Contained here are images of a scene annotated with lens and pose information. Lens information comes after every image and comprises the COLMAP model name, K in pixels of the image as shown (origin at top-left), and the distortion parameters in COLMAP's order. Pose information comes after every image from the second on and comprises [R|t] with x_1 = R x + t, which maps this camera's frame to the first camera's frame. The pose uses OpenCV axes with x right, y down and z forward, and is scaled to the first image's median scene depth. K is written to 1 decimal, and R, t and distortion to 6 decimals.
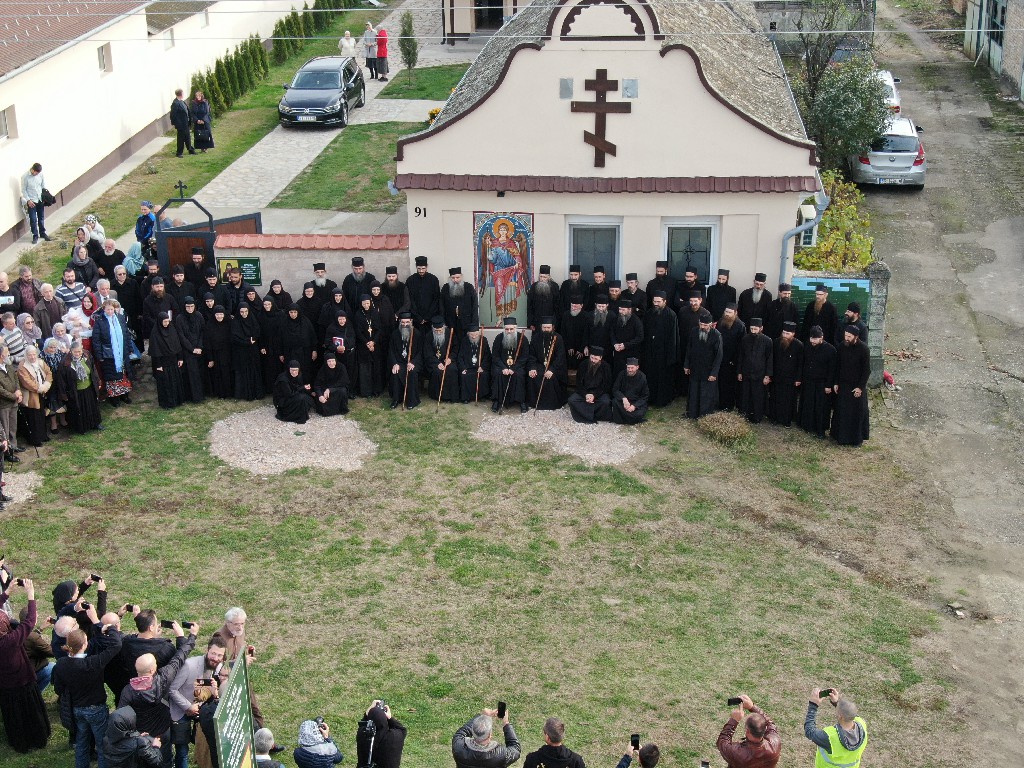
lens RADIAL K [[1426.6, 0, 512.1], [0, 1426.6, 383.8], [0, 0, 1]] dist [0.085561, 0.000000]
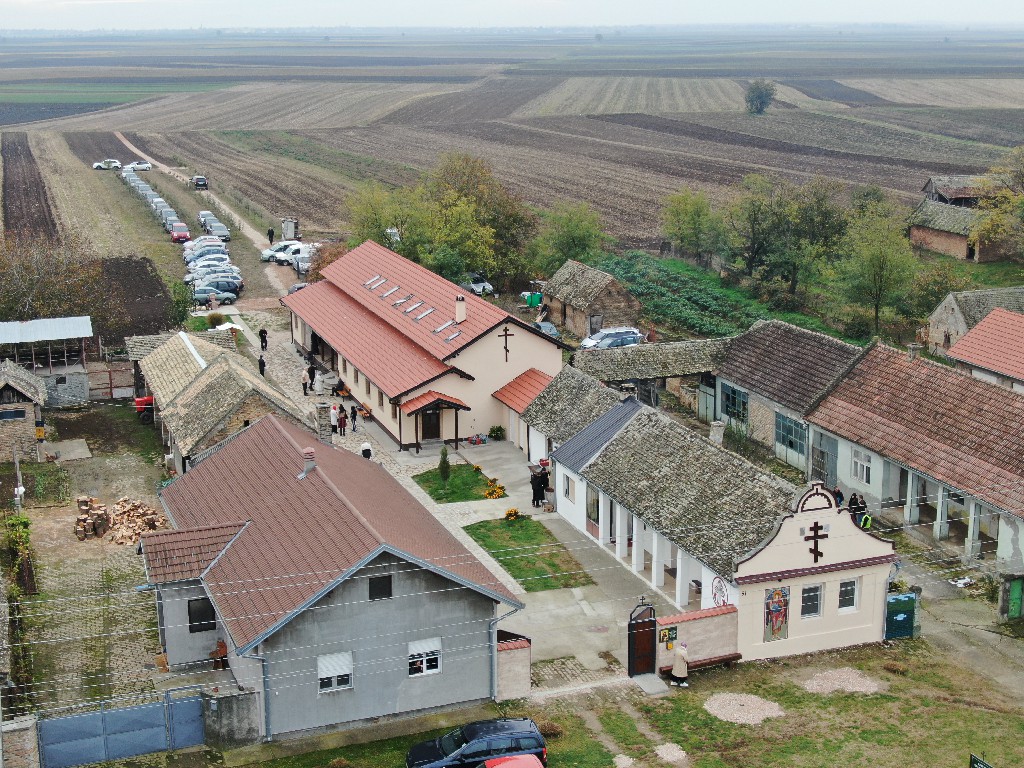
lens RADIAL K [[1426.6, 0, 512.6], [0, 1426.6, 384.2], [0, 0, 1]] dist [0.085561, 0.000000]
pose [[0.902247, -0.096102, 0.420374, -1.329090], [0.166394, 0.976941, -0.133791, -0.206094], [-0.397823, 0.190661, 0.897433, -0.931584]]
